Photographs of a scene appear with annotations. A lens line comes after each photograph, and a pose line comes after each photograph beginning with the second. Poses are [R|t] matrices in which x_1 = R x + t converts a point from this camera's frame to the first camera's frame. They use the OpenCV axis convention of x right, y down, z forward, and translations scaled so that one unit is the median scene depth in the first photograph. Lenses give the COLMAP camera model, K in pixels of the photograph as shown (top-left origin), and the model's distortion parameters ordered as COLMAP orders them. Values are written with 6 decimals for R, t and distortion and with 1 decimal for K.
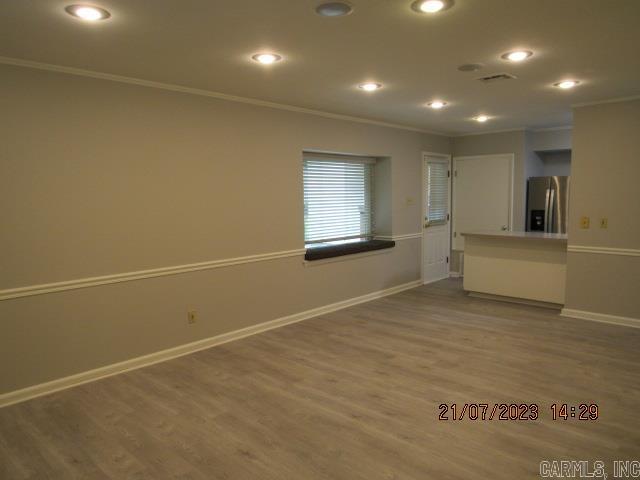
lens RADIAL K [[455.0, 0, 324.9], [0, 455.0, 254.3], [0, 0, 1]] dist [-0.017420, -0.005437]
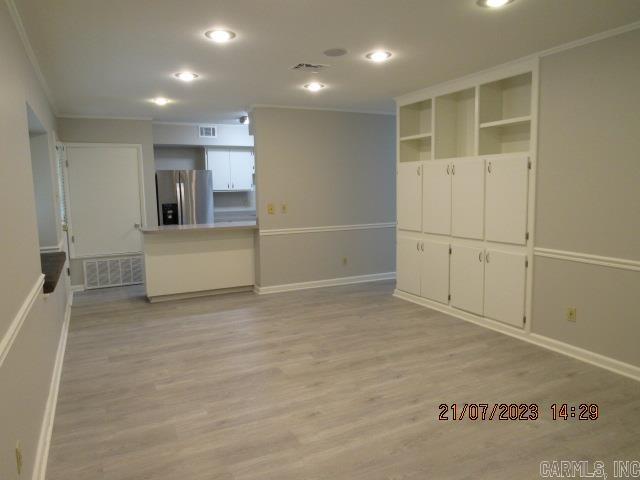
lens RADIAL K [[455.0, 0, 313.3], [0, 455.0, 238.4], [0, 0, 1]] dist [-0.017420, -0.005437]
pose [[0.360133, -0.096709, 0.927875, -0.563256], [0.137838, 0.989212, 0.049603, -0.046750], [-0.922662, 0.110033, 0.369578, 0.574664]]
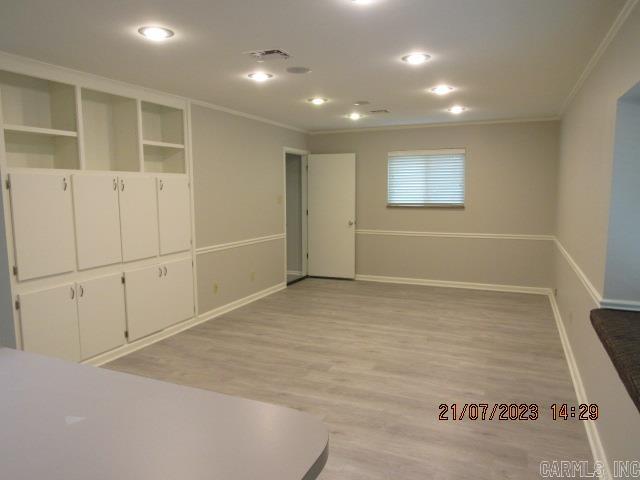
lens RADIAL K [[455.0, 0, 318.4], [0, 455.0, 236.2], [0, 0, 1]] dist [-0.017420, -0.005437]
pose [[-0.945102, 0.049711, -0.322971, 0.524208], [-0.029626, 0.971256, 0.236185, -0.242647], [0.325429, 0.232788, -0.916464, 1.679614]]
